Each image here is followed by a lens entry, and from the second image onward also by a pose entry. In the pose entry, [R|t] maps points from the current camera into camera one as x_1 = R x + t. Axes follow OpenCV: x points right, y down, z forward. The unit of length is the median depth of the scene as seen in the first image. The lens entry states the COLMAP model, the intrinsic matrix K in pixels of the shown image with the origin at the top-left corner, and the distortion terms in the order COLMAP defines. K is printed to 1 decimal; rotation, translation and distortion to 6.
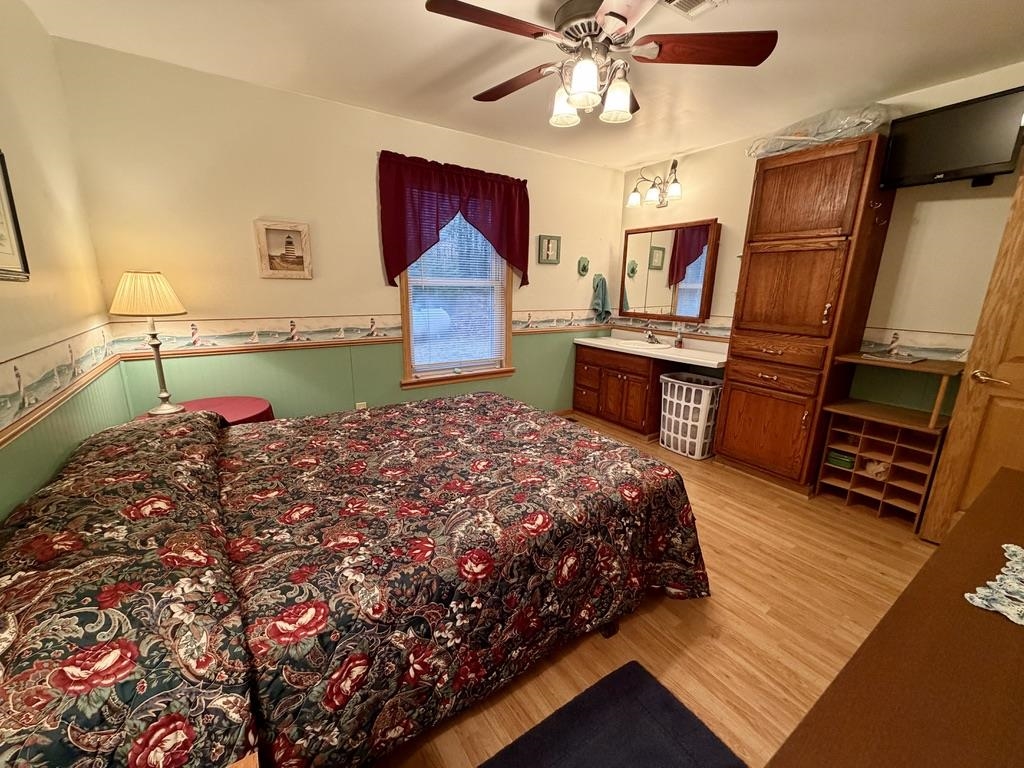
lens RADIAL K [[409.5, 0, 507.5], [0, 409.5, 383.8], [0, 0, 1]] dist [0.000373, 0.000038]
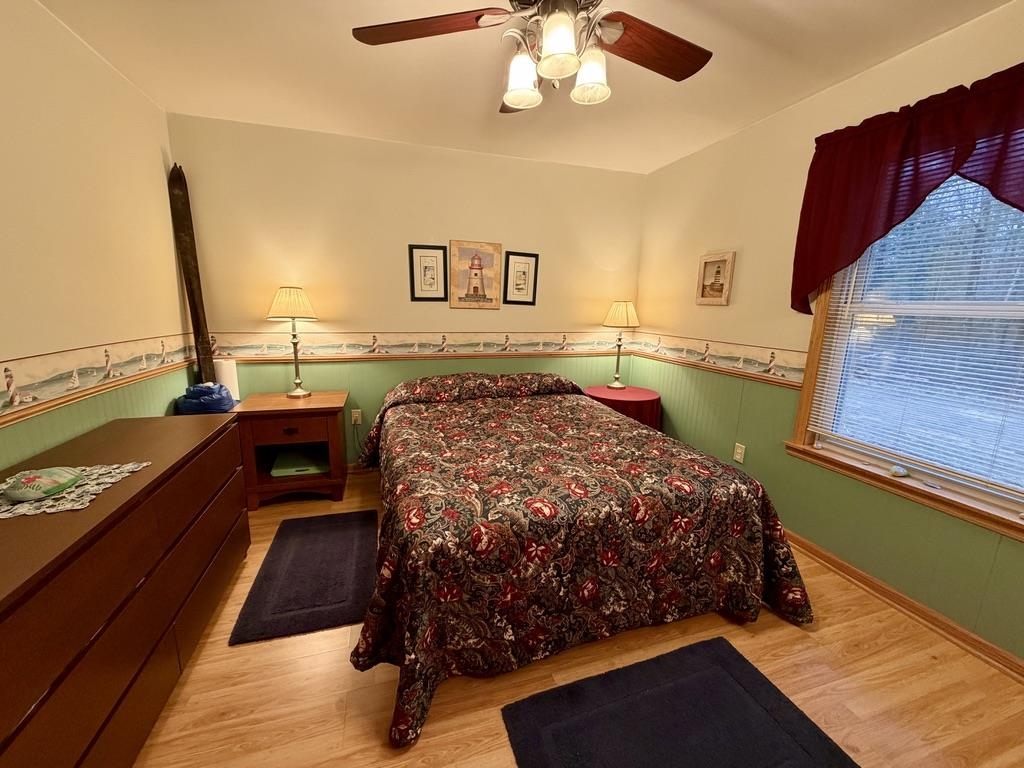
lens RADIAL K [[409.5, 0, 508.4], [0, 409.5, 382.8], [0, 0, 1]] dist [0.000373, 0.000038]
pose [[-0.280033, 0.163420, -0.945979, 0.687581], [-0.252571, 0.938146, 0.236834, -0.187356], [0.926169, 0.305248, -0.221437, 0.817802]]
